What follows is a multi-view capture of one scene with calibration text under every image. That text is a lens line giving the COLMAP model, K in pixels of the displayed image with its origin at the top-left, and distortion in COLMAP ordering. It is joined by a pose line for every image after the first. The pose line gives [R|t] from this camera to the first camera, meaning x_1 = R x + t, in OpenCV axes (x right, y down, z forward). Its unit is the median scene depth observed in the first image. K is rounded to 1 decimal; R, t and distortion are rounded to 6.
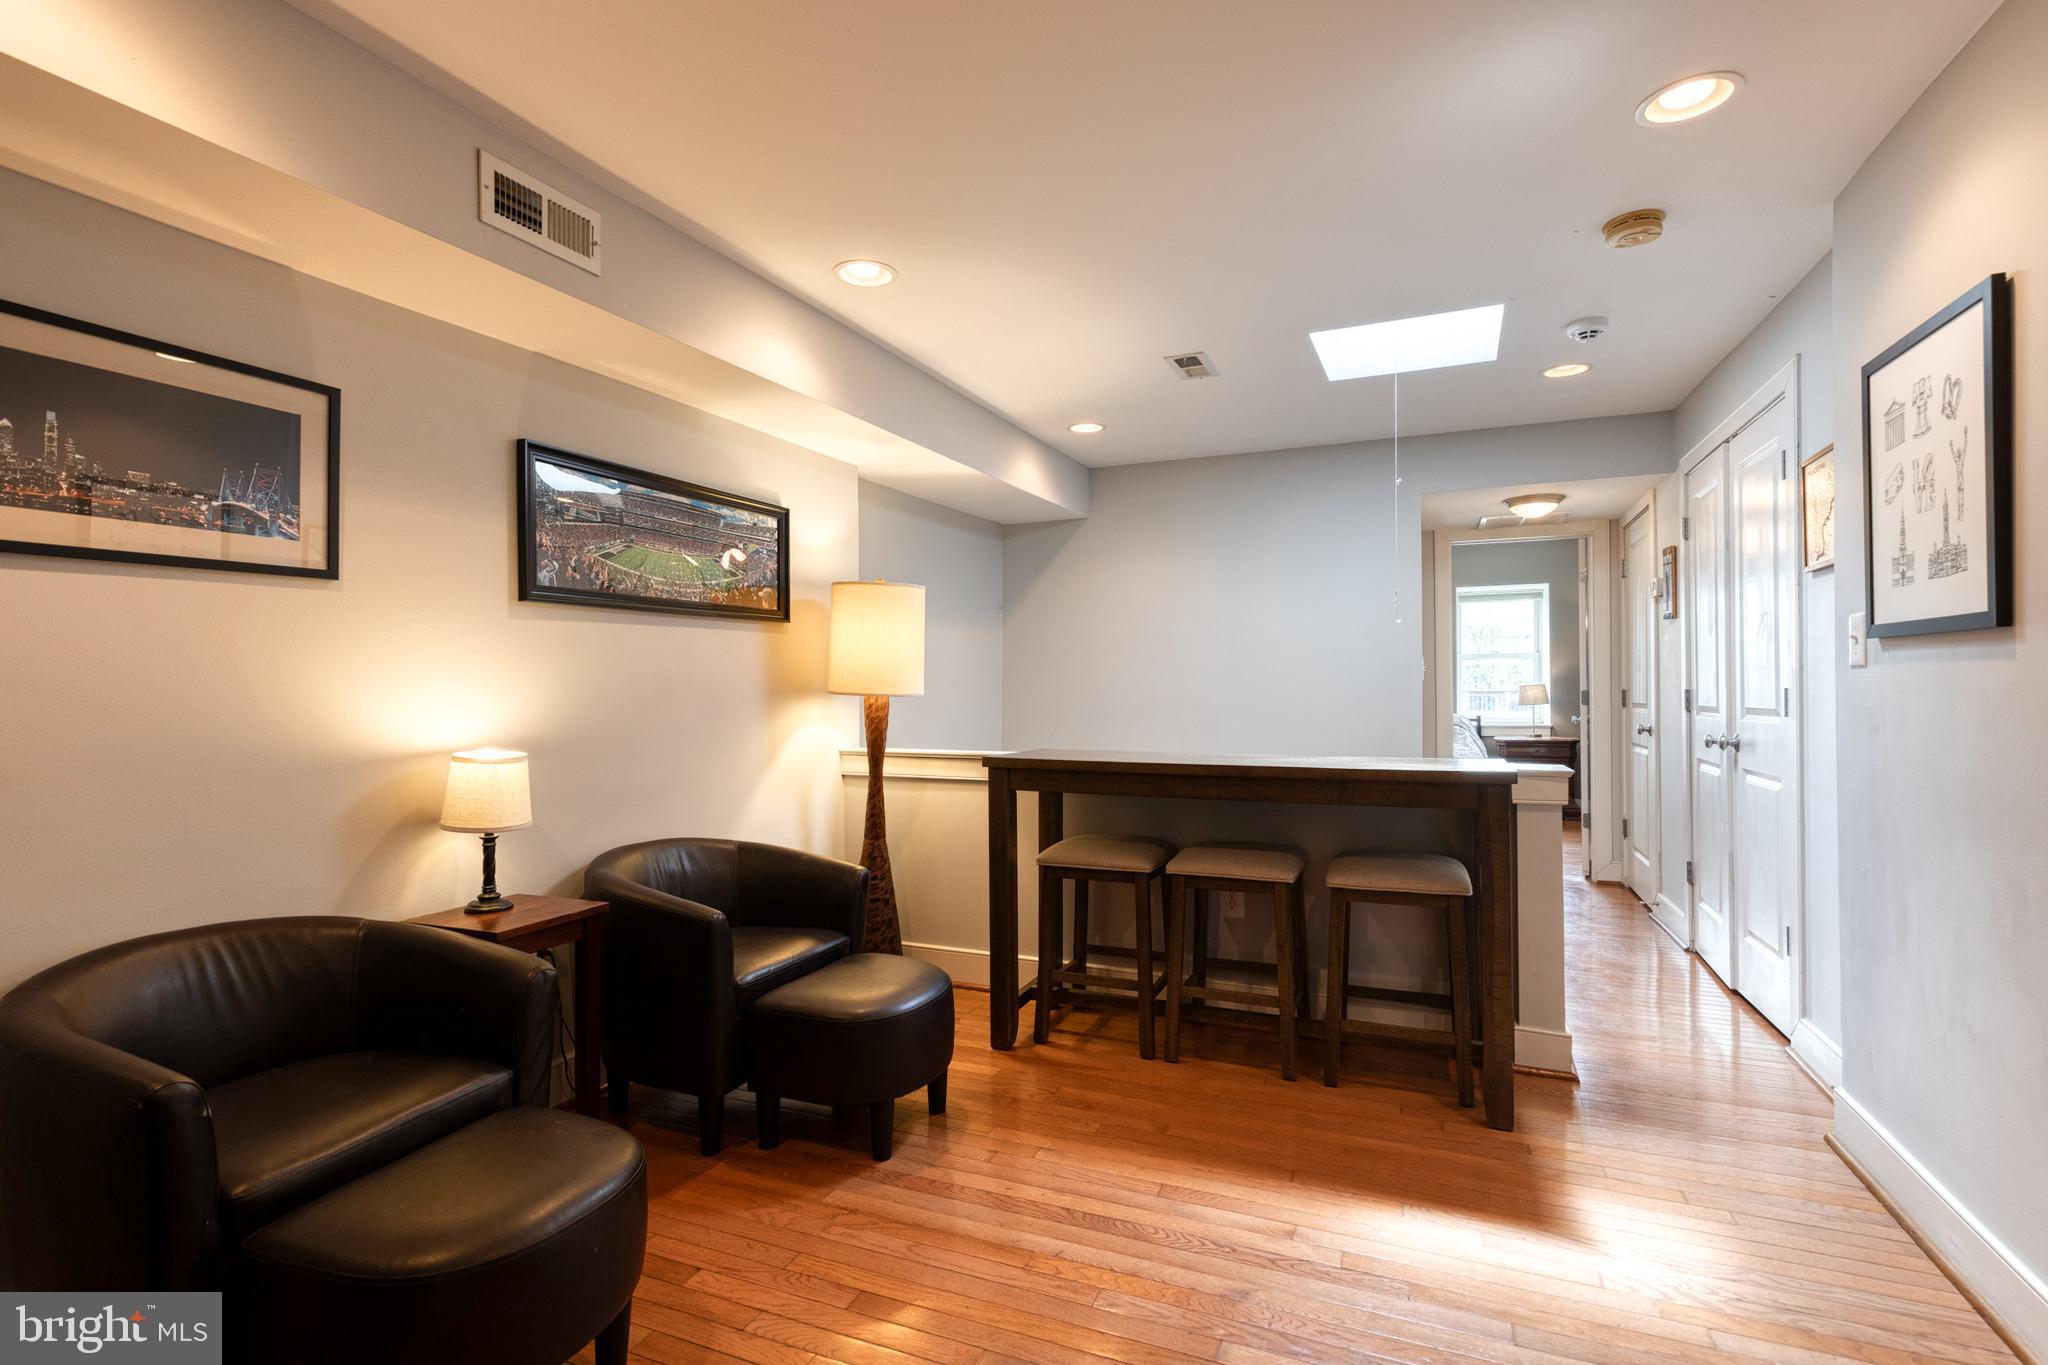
lens RADIAL K [[917.7, 0, 1047.6], [0, 917.7, 680.0], [0, 0, 1]] dist [0.010072, -0.003530]
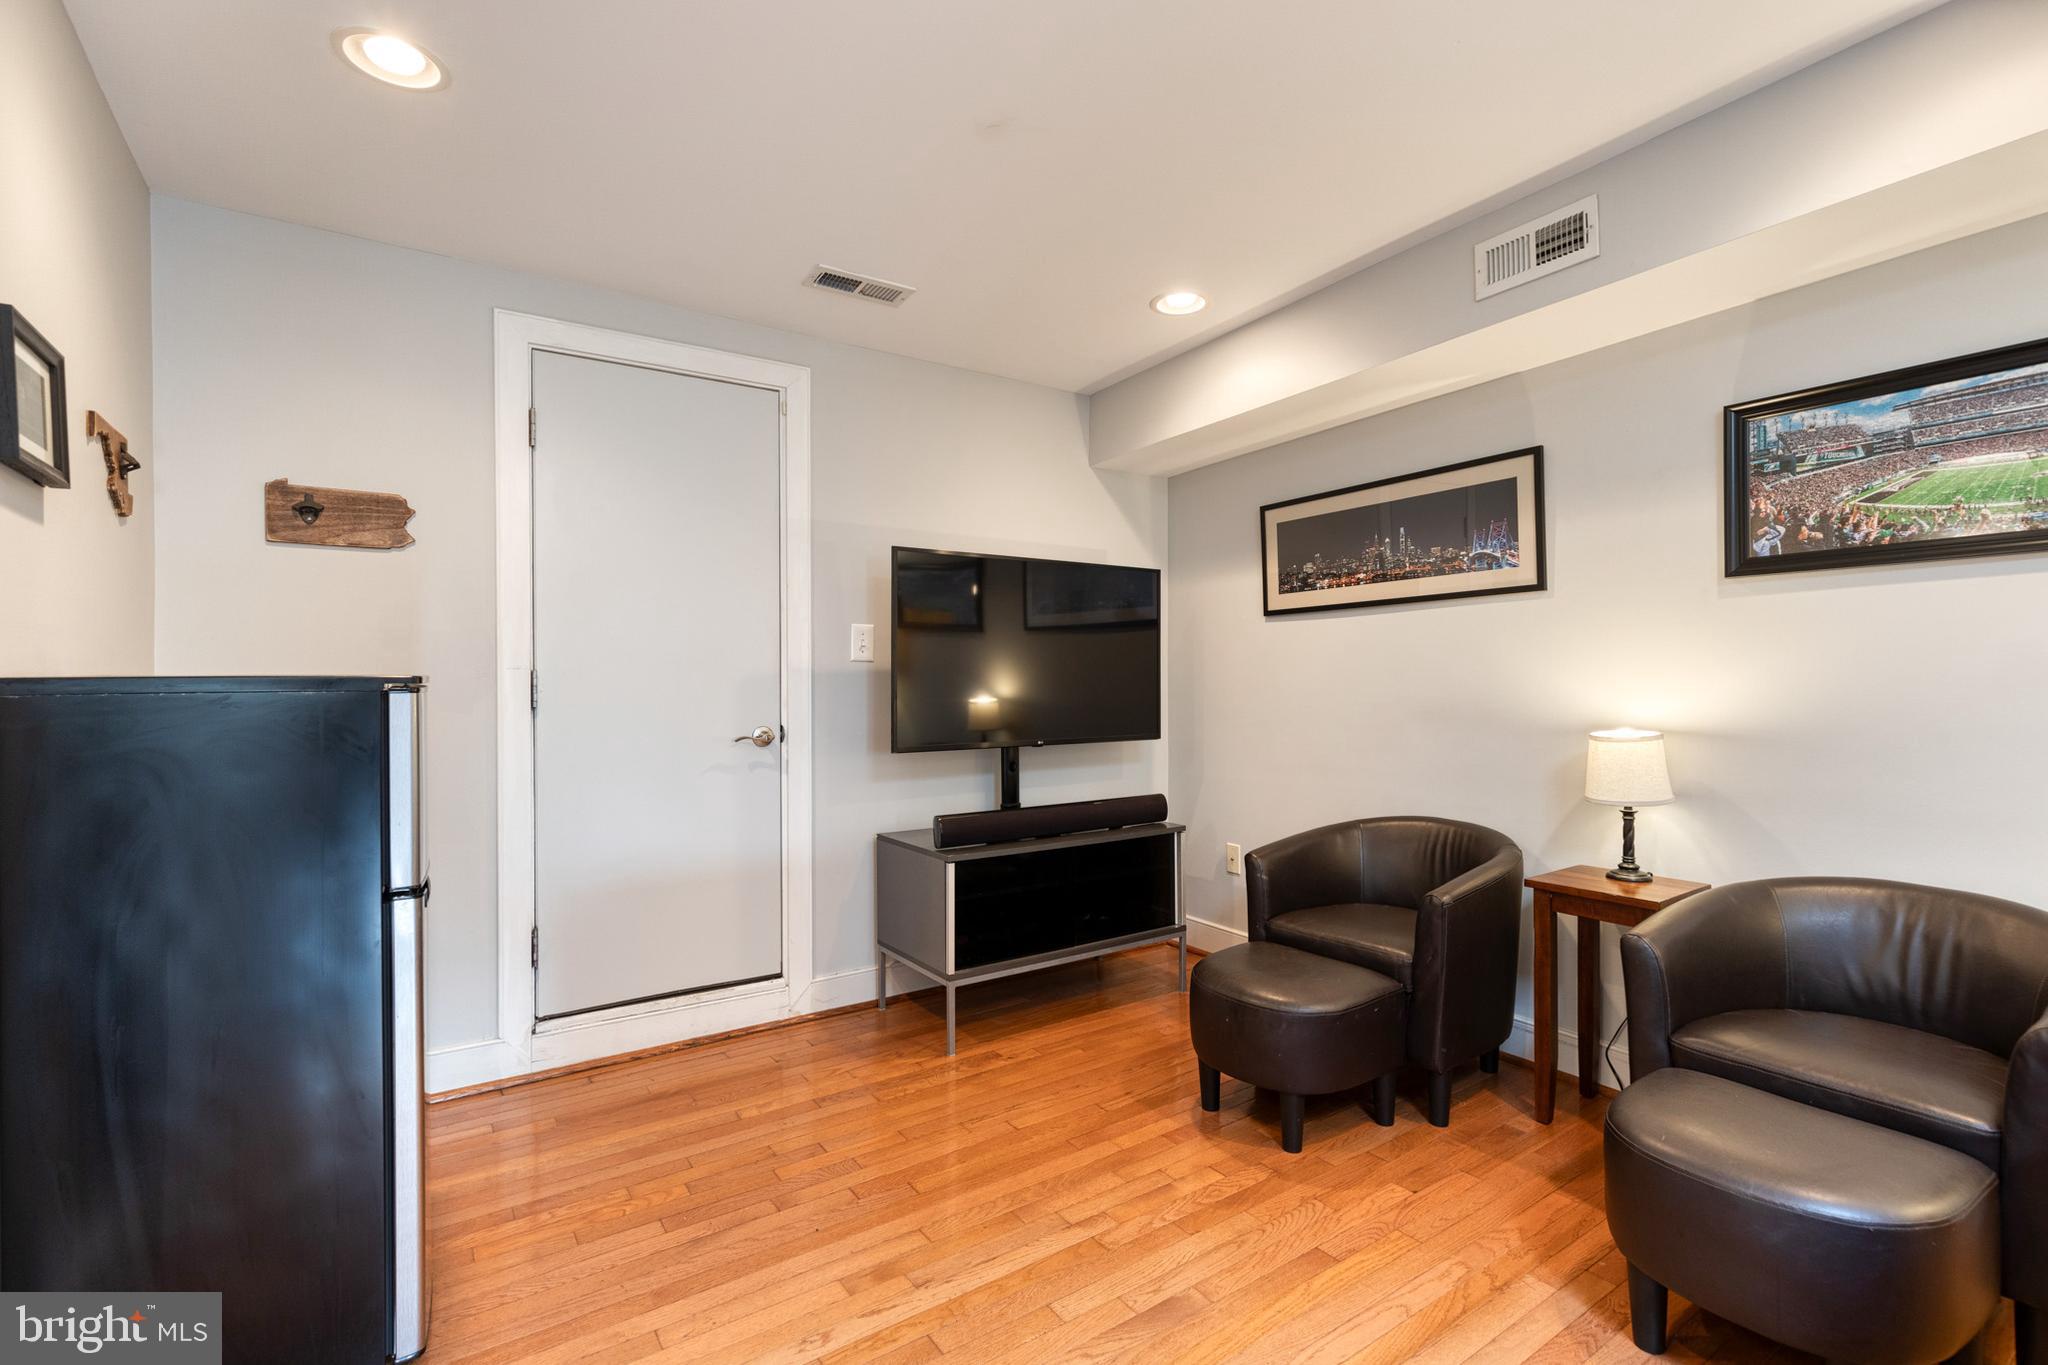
lens RADIAL K [[917.7, 0, 1047.6], [0, 917.7, 680.0], [0, 0, 1]] dist [0.010072, -0.003530]
pose [[-0.531607, 0.007937, -0.846954, 0.649834], [0.014111, 0.999900, 0.000513, 0.007870], [0.846873, -0.011678, -0.531666, 0.992126]]
